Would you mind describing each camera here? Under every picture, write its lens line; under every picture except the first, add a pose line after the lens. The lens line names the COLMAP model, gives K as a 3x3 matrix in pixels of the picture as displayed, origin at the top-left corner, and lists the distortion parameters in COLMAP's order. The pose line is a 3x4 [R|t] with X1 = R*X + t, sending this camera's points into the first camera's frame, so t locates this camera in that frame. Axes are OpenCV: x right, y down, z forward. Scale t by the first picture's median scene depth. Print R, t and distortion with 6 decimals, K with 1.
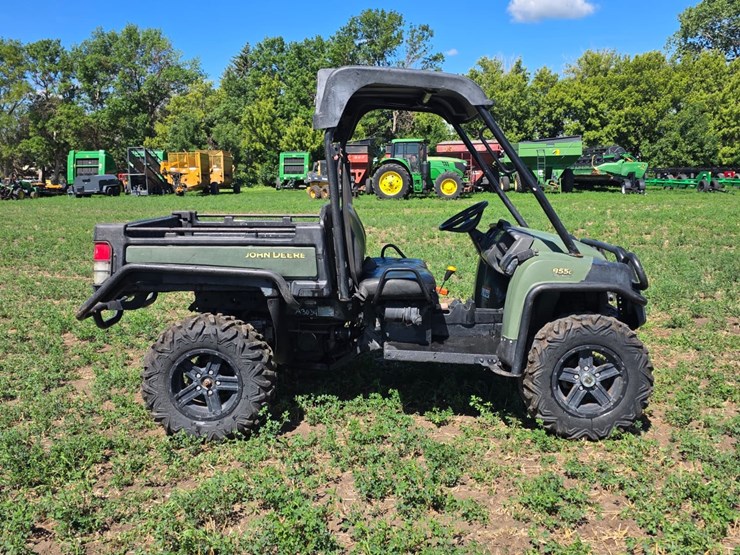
lens RADIAL K [[707.8, 0, 375.0], [0, 707.8, 278.0], [0, 0, 1]] dist [0.045926, 0.000000]
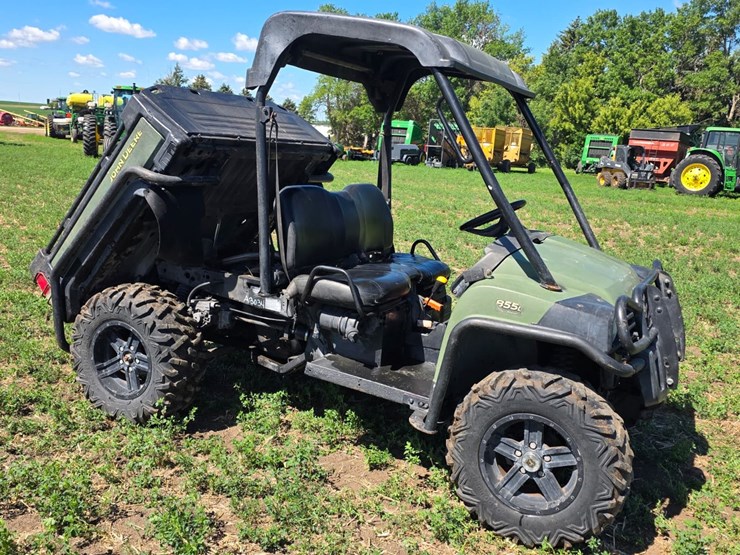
lens RADIAL K [[707.8, 0, 379.2], [0, 707.8, 288.4], [0, 0, 1]] dist [0.045926, 0.000000]
pose [[0.901189, 0.163507, -0.401401, 0.040653], [-0.146139, 0.986511, 0.073750, -0.005713], [0.408045, -0.007803, 0.912928, 0.027753]]
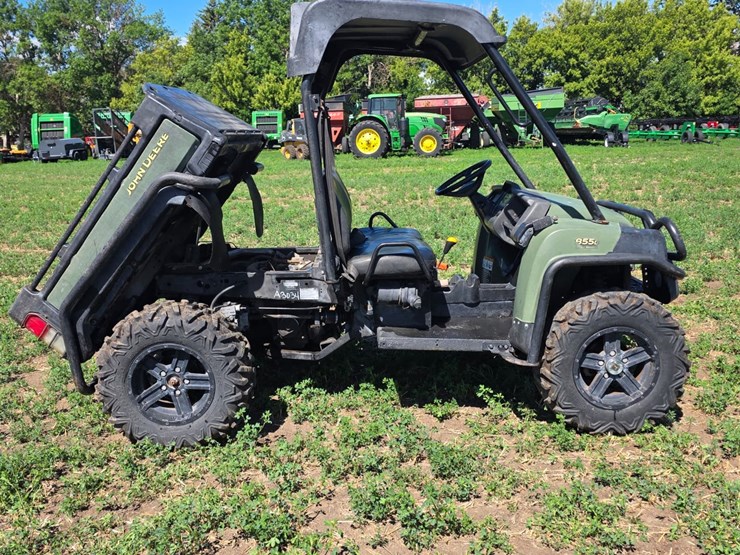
lens RADIAL K [[707.8, 0, 367.1], [0, 707.8, 295.4], [0, 0, 1]] dist [0.045926, 0.000000]
pose [[0.999526, -0.025120, 0.017778, -0.001484], [0.023612, 0.996477, 0.080474, -0.001952], [-0.019737, -0.080016, 0.996598, 0.014329]]
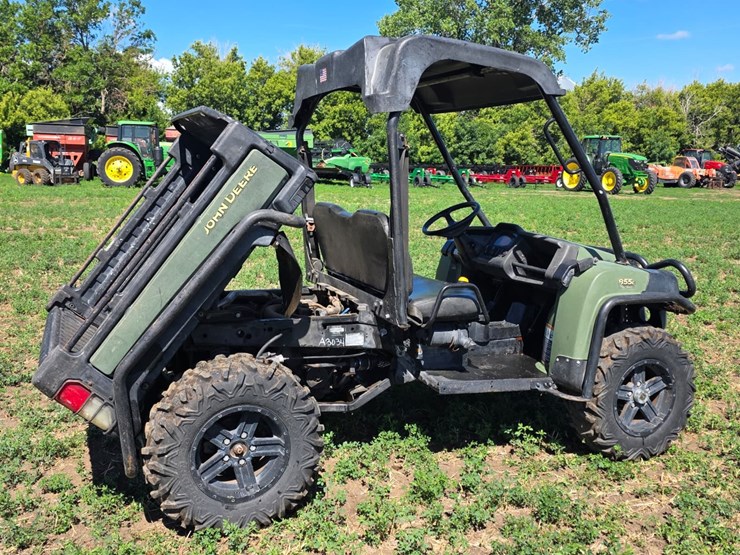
lens RADIAL K [[707.8, 0, 369.2], [0, 707.8, 283.5], [0, 0, 1]] dist [0.045926, 0.000000]
pose [[0.922020, -0.035938, 0.385472, -0.037847], [0.027300, 0.999239, 0.027861, -0.004059], [-0.386180, -0.015165, 0.922299, 0.026212]]
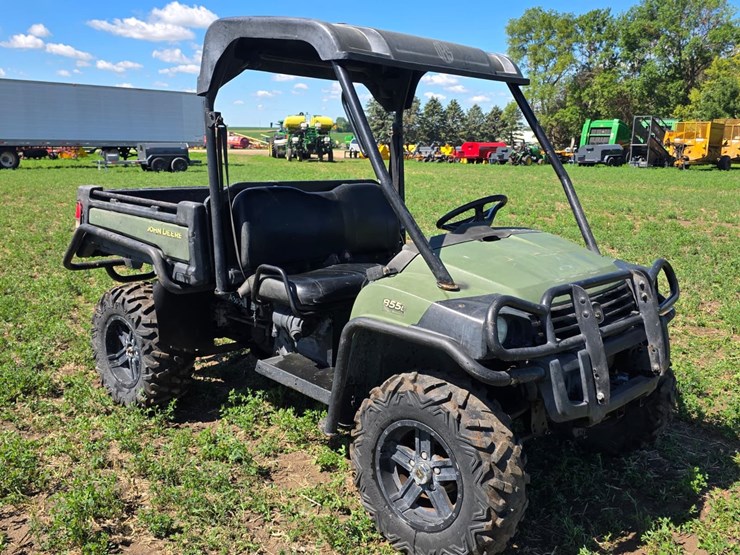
lens RADIAL K [[710.1, 0, 374.2], [0, 710.1, 284.2], [0, 0, 1]] dist [0.038804, 0.000000]
pose [[0.737731, 0.162091, -0.655347, 0.065314], [-0.129475, 0.986699, 0.098295, -0.008792], [0.662562, 0.012336, 0.748905, 0.045470]]
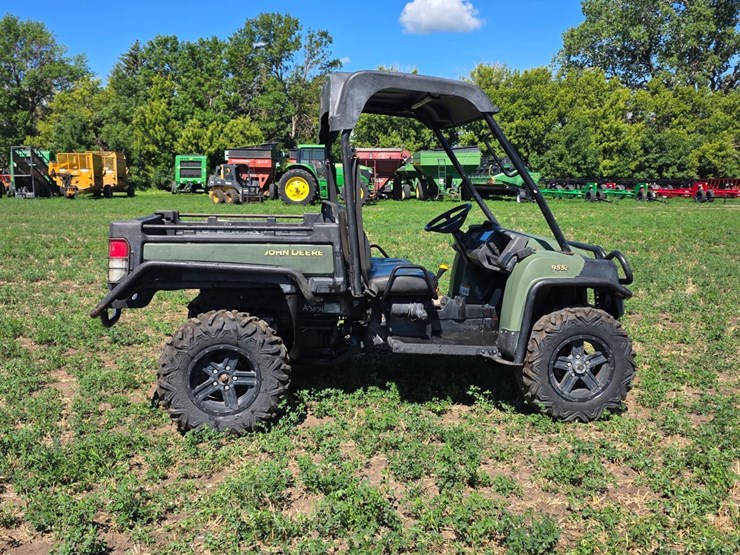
lens RADIAL K [[707.8, 0, 369.5], [0, 707.8, 295.2], [0, 0, 1]] dist [0.045926, 0.000000]
pose [[0.989706, -0.007381, 0.142922, -0.016985], [0.005367, 0.999881, 0.014474, 0.001461], [-0.143012, -0.013558, 0.989628, -0.003221]]
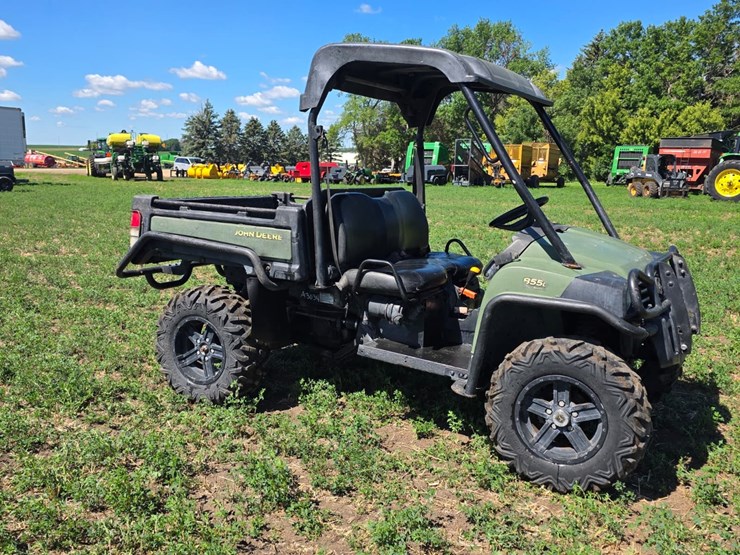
lens RADIAL K [[707.8, 0, 360.6], [0, 707.8, 289.0], [0, 0, 1]] dist [0.045926, 0.000000]
pose [[0.875831, 0.116231, -0.468414, 0.044927], [-0.105045, 0.993208, 0.050042, -0.002045], [0.471048, 0.005376, 0.882091, 0.016193]]
